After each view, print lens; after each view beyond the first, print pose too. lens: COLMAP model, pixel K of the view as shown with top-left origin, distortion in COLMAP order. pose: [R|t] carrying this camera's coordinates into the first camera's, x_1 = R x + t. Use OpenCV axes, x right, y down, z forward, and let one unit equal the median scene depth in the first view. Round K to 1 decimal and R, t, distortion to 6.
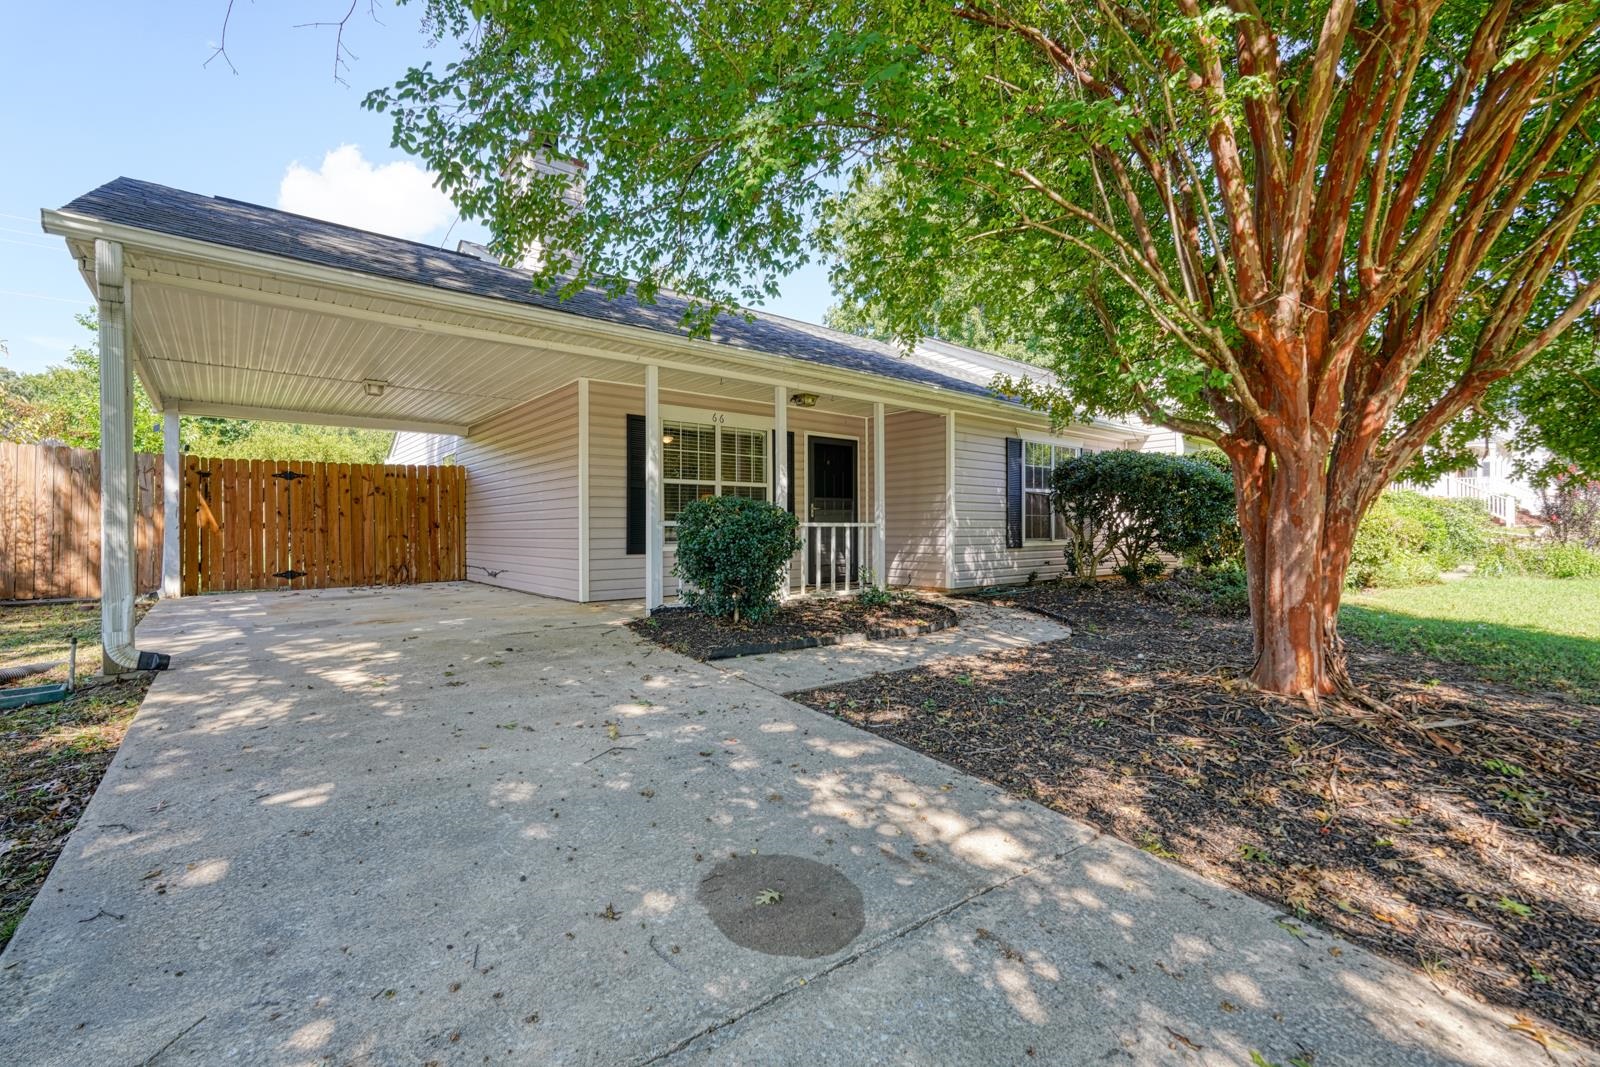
lens RADIAL K [[698.9, 0, 799.1], [0, 698.9, 538.8], [0, 0, 1]] dist [0.001104, 0.001208]
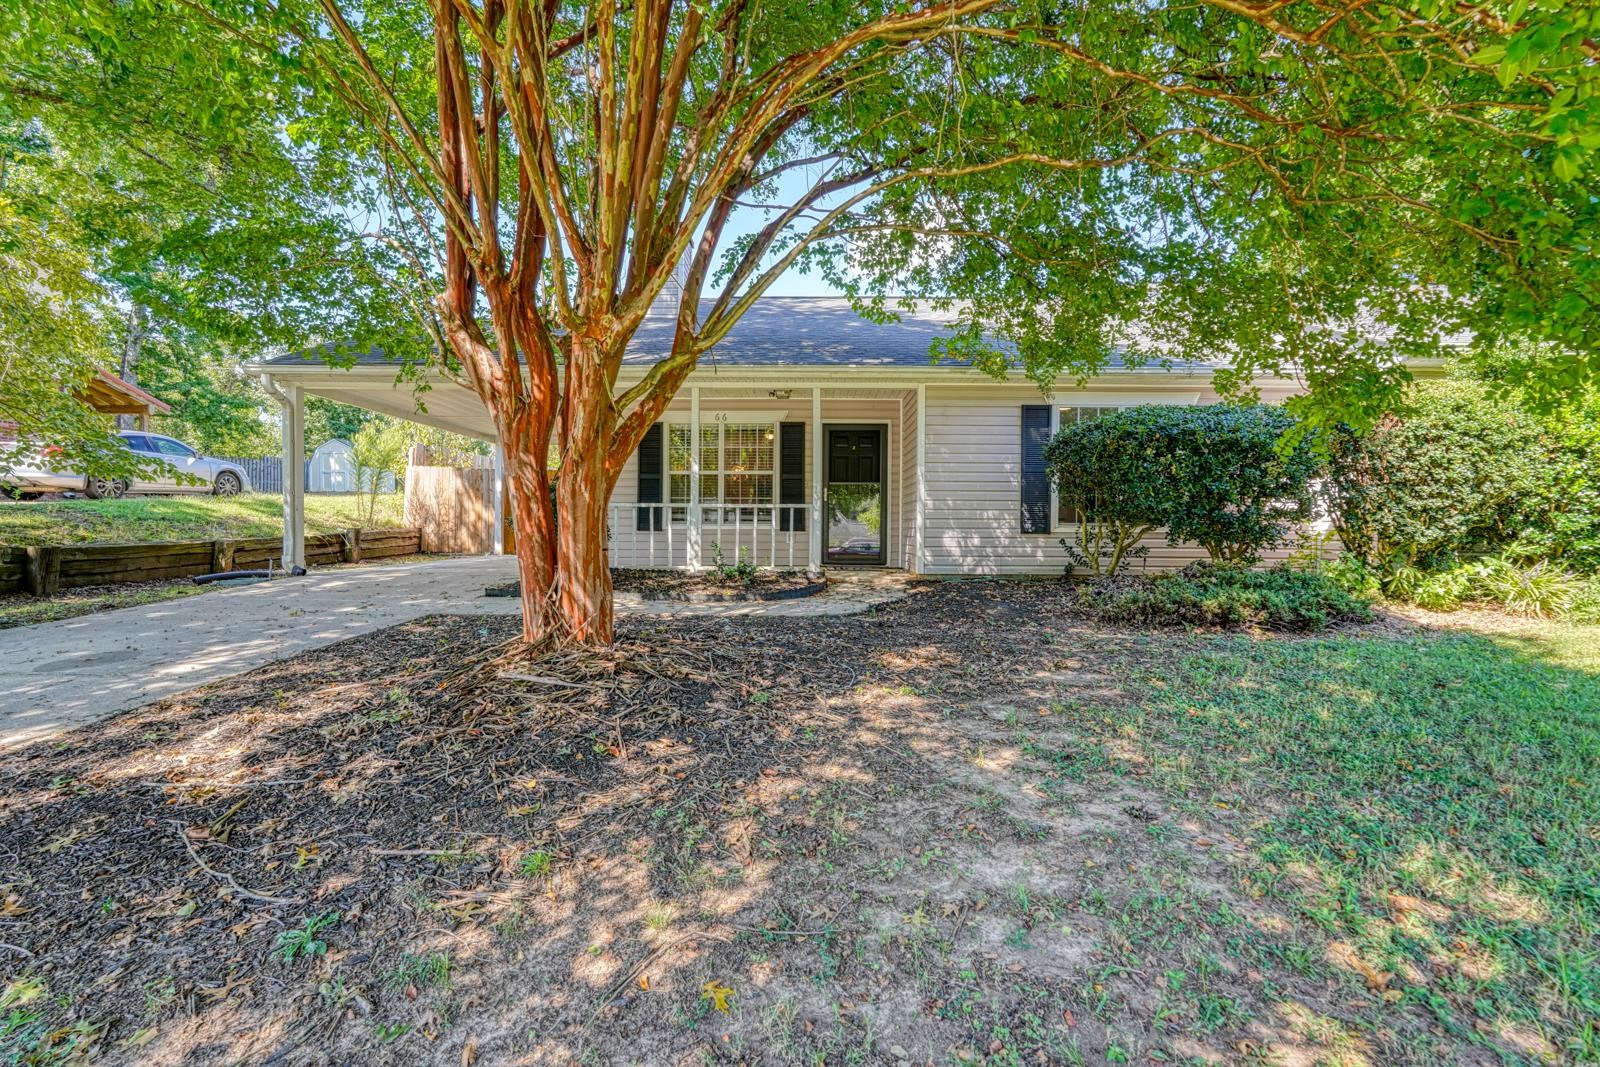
lens RADIAL K [[698.9, 0, 796.2], [0, 698.9, 531.4], [0, 0, 1]] dist [0.001104, 0.001208]
pose [[0.764755, 0.014600, -0.644155, 0.698199], [-0.012298, 0.999892, 0.008062, 0.008553], [0.644204, 0.001756, 0.764852, 0.167825]]
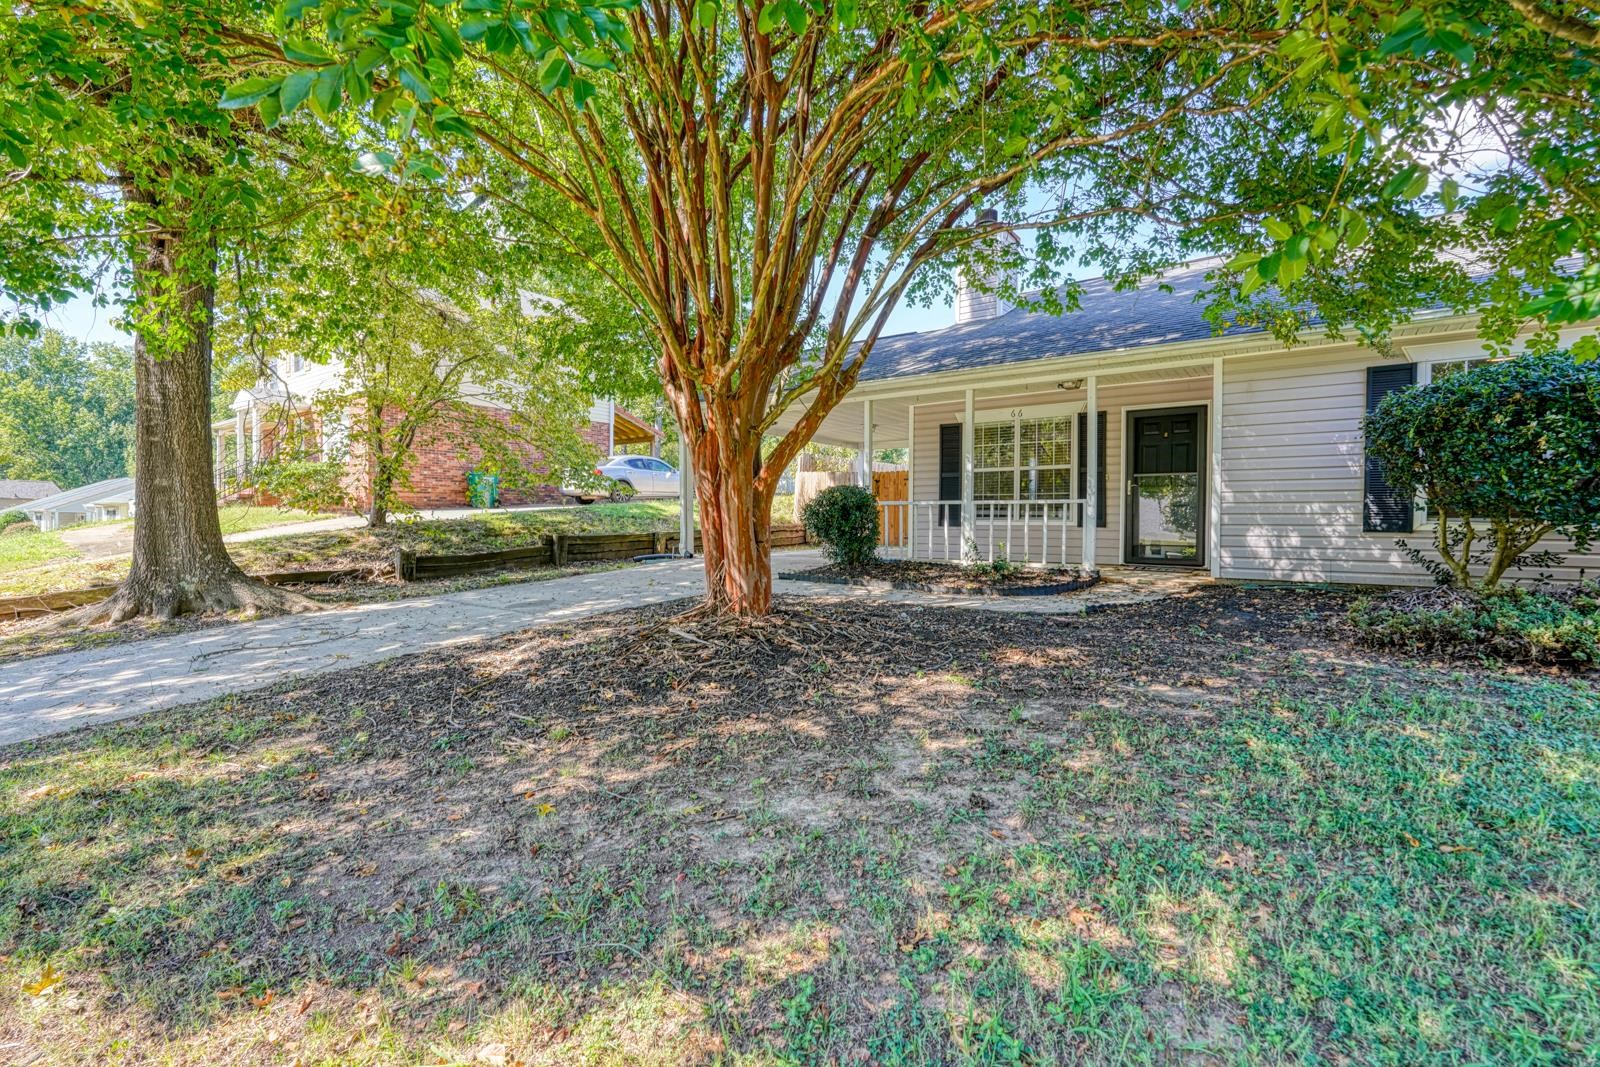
lens RADIAL K [[698.9, 0, 801.2], [0, 698.9, 529.0], [0, 0, 1]] dist [0.001104, 0.001208]
pose [[0.263696, 0.020614, -0.964385, 0.878303], [-0.009140, 0.999780, 0.018871, 0.003707], [0.964562, 0.003839, 0.263827, 0.316424]]
